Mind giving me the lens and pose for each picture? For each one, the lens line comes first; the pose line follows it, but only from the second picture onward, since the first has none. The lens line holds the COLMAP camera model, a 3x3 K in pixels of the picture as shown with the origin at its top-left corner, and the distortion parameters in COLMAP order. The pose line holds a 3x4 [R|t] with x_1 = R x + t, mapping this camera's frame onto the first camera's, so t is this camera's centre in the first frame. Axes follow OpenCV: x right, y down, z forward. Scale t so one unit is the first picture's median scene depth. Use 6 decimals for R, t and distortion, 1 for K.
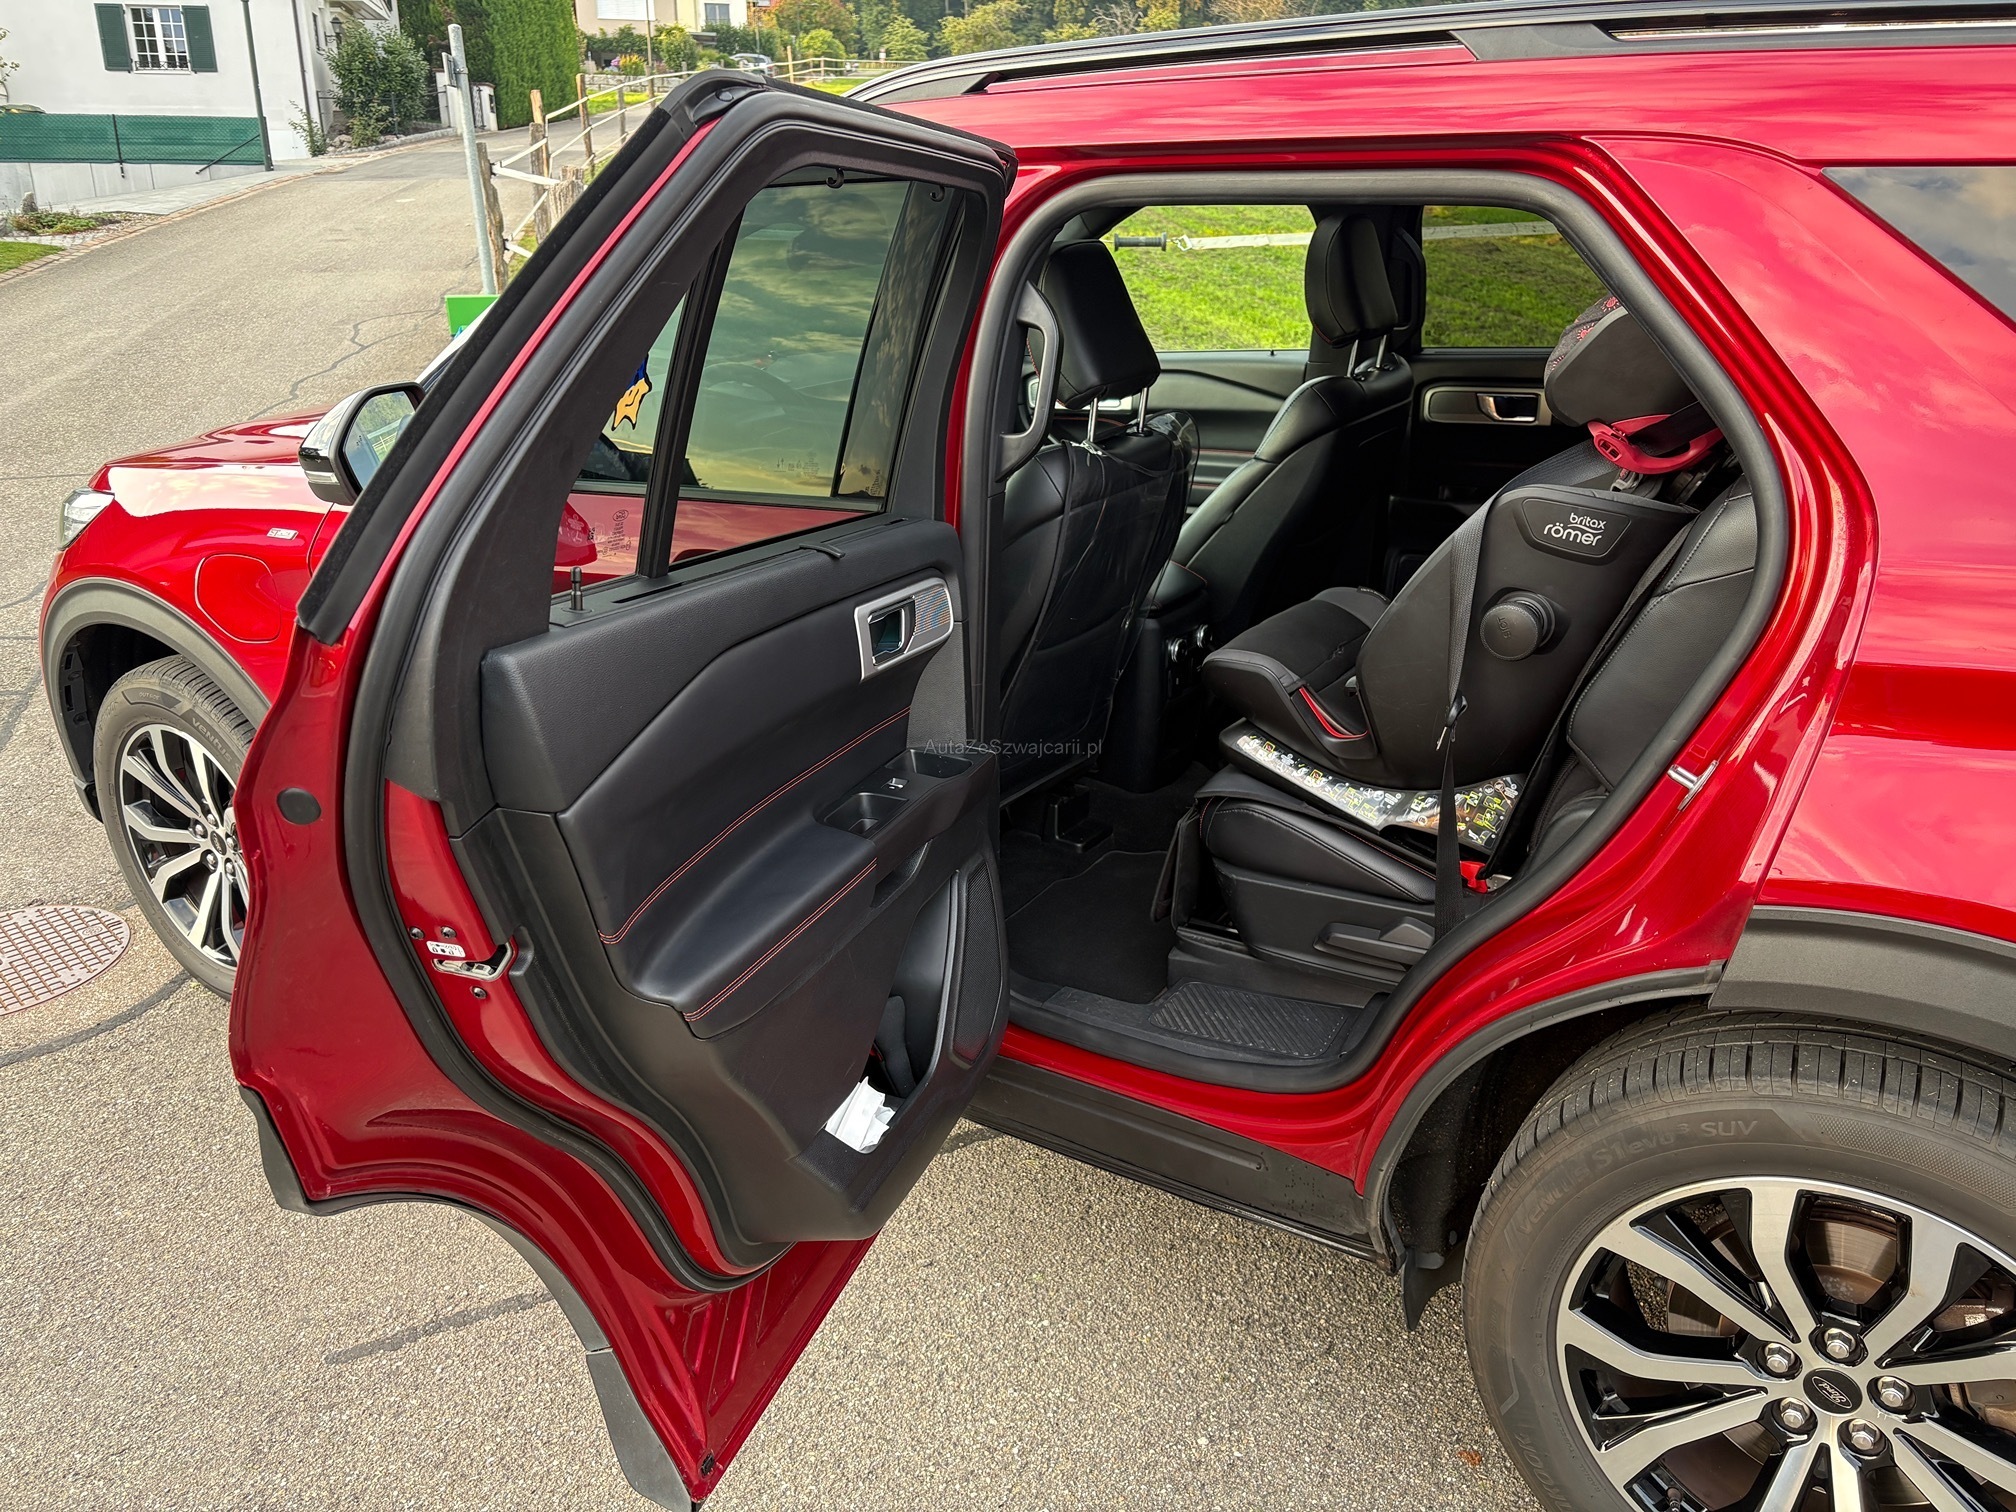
lens RADIAL K [[1537.2, 0, 1009.7], [0, 1537.2, 771.4], [0, 0, 1]] dist [0.056821, -0.066631]
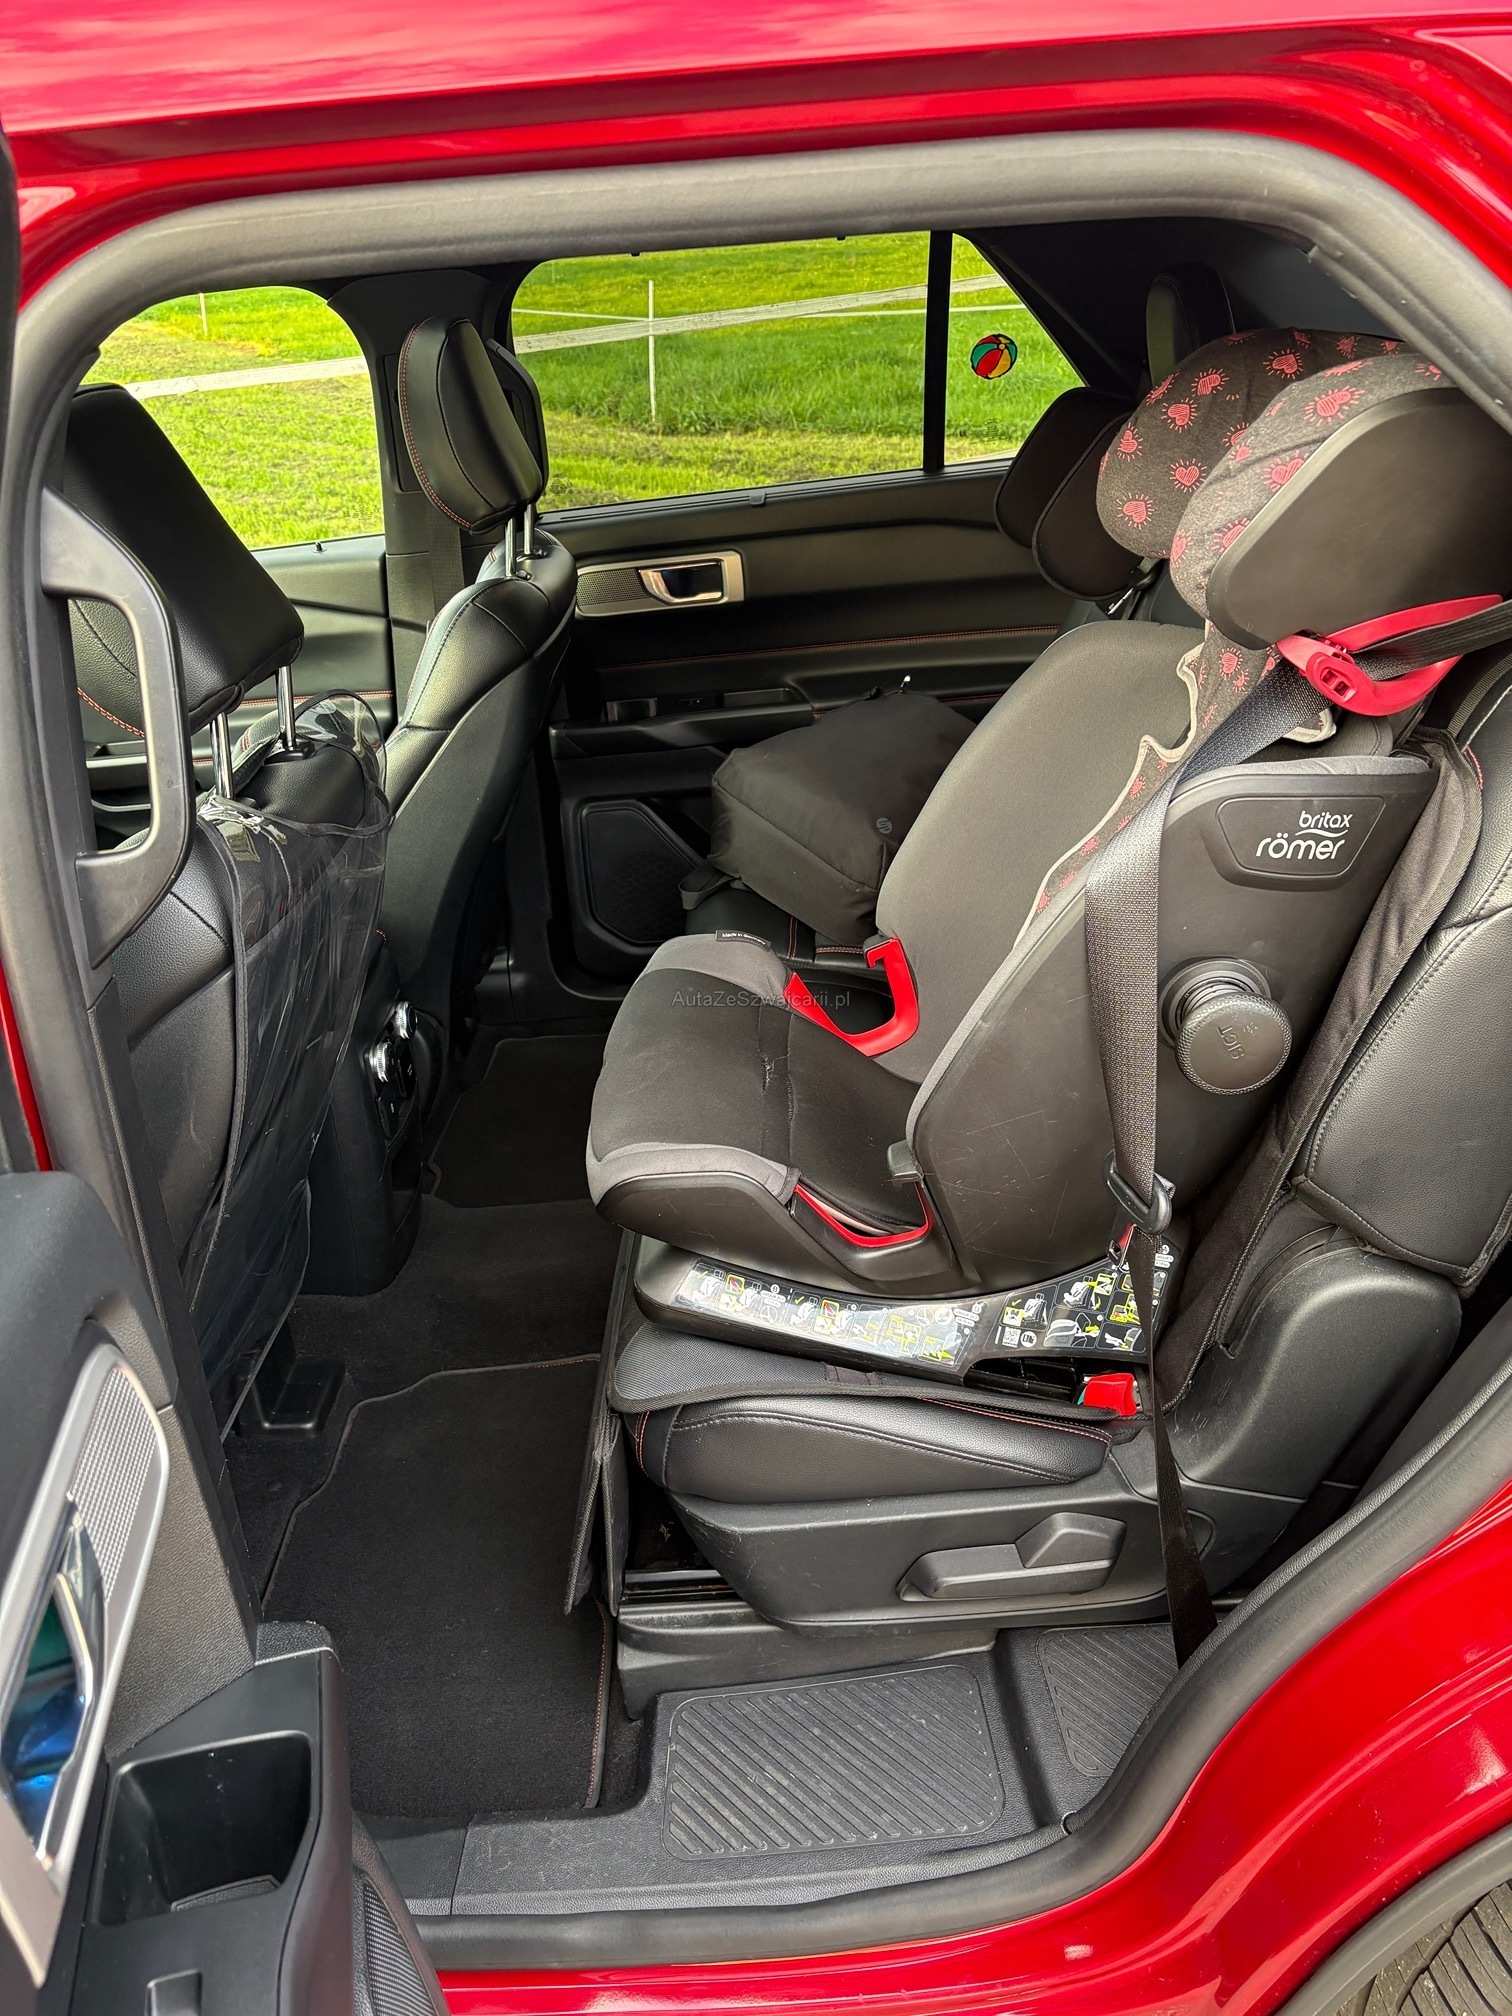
lens RADIAL K [[1537.2, 0, 743.0], [0, 1537.2, 1017.8], [0, 0, 1]] dist [0.056821, -0.066631]
pose [[0.849960, -0.272605, 0.450839, -0.050408], [0.245597, 0.962076, 0.118710, -0.170070], [-0.466102, 0.009826, 0.884676, 0.502139]]
